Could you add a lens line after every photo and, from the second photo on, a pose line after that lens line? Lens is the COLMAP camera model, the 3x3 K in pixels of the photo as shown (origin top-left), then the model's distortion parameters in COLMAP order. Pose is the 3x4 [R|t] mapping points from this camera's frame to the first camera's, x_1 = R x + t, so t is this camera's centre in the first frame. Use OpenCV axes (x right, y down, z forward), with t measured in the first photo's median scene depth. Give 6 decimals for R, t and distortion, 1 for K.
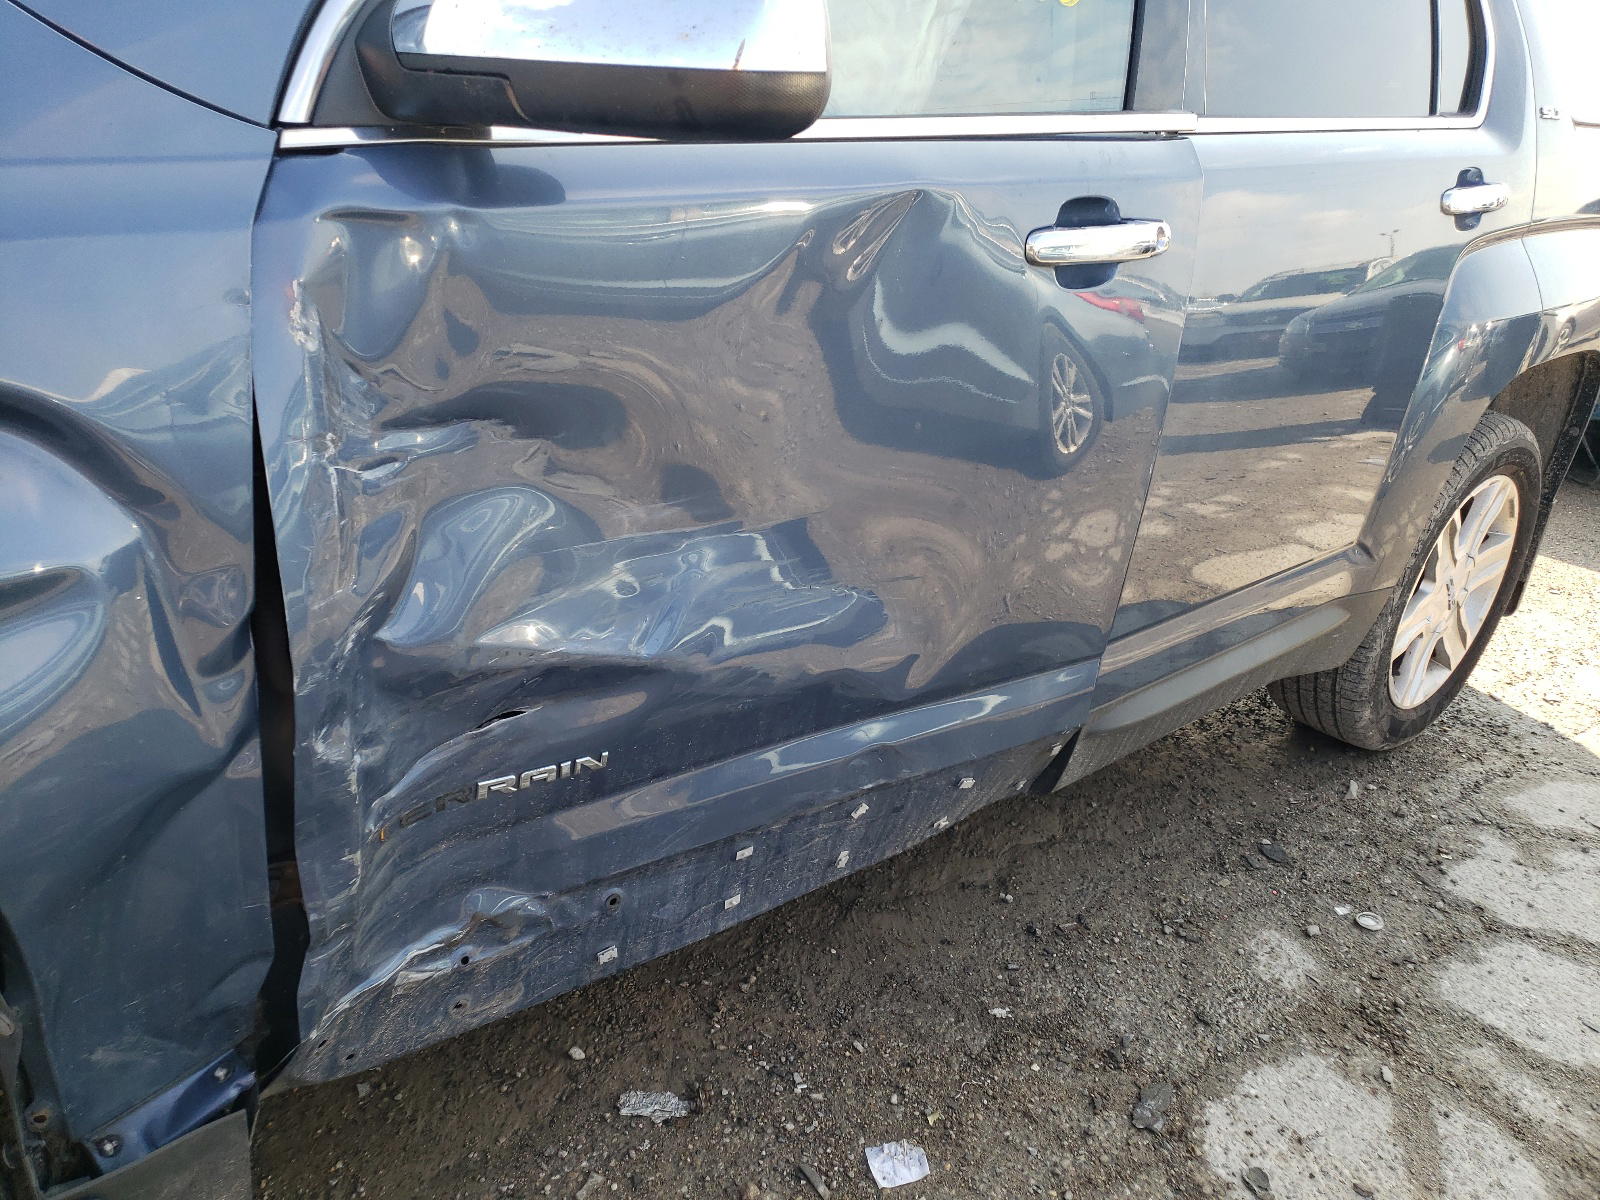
lens RADIAL K [[1236.7, 0, 800.0], [0, 1236.7, 600.0], [0, 0, 1]] dist [0.059393, 0.002755]
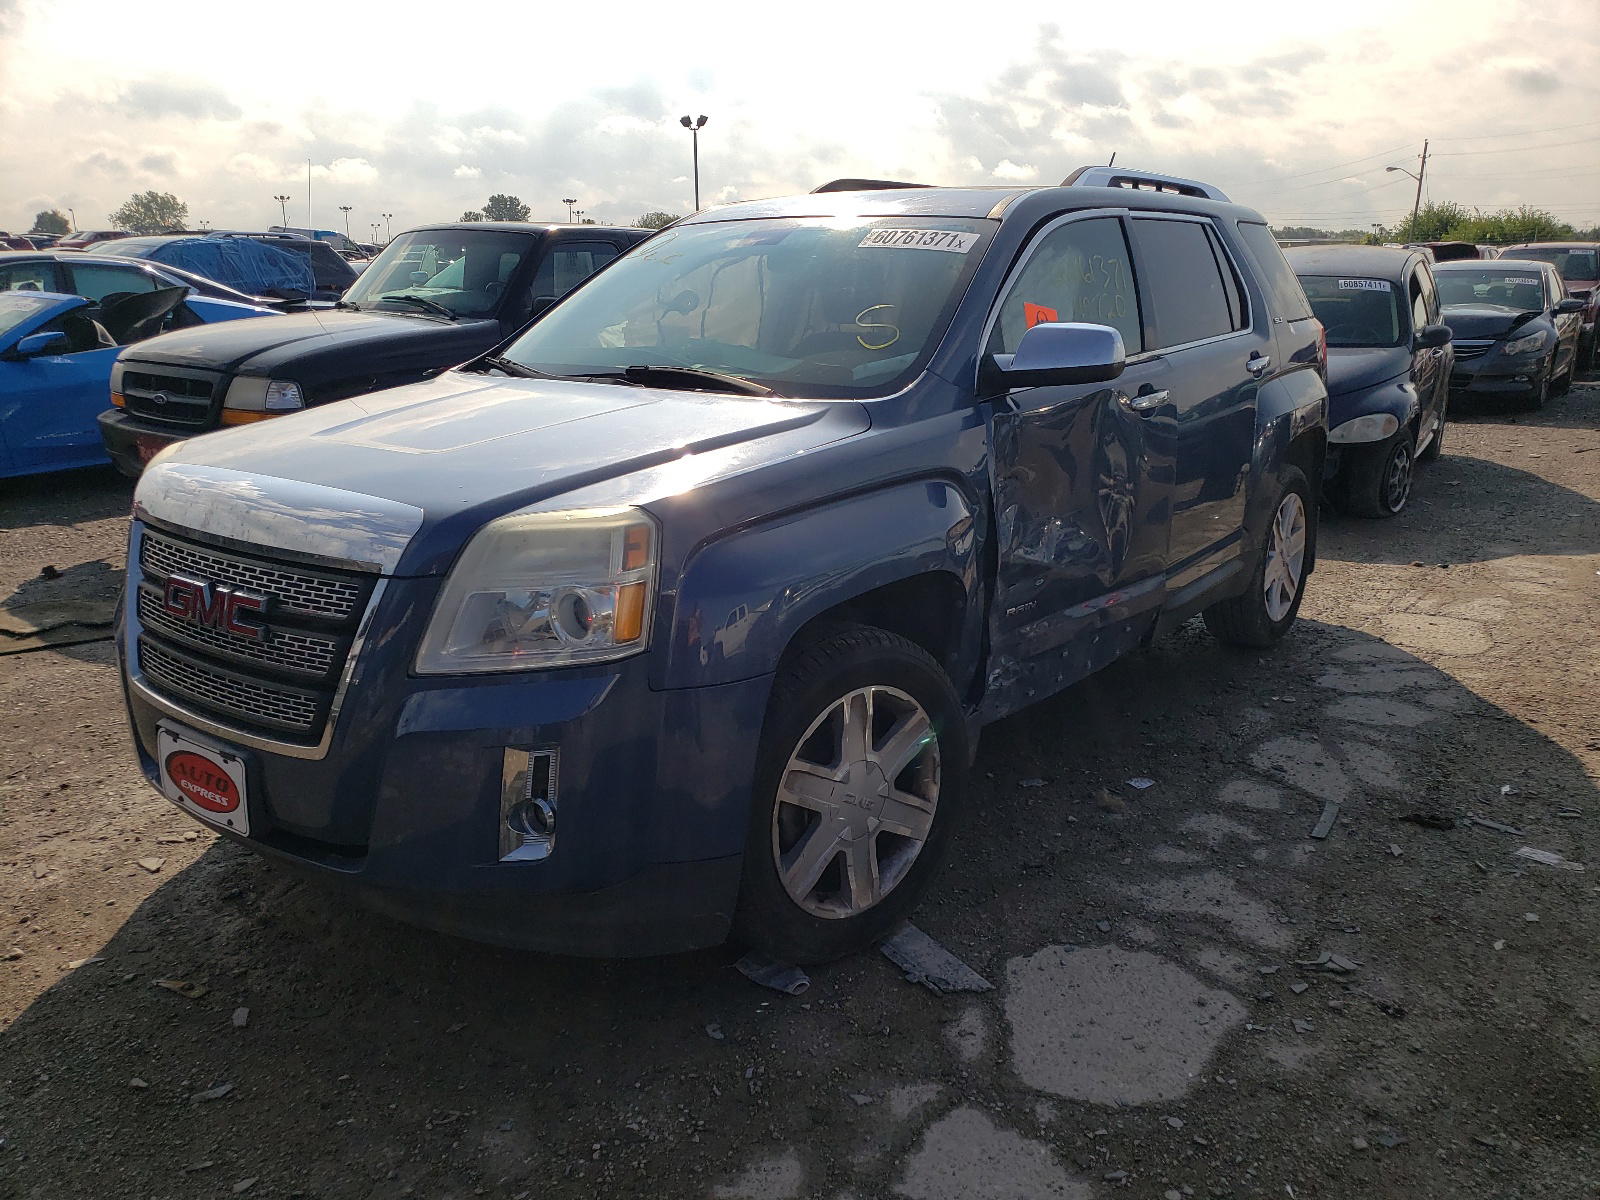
lens RADIAL K [[1200.6, 0, 800.0], [0, 1200.6, 600.0], [0, 0, 1]] dist [0.002320, 0.000052]
pose [[0.977726, -0.149899, 0.146906, -0.558966], [0.169385, 0.976862, -0.130573, 0.201419], [-0.123935, 0.152549, 0.980494, -0.805871]]
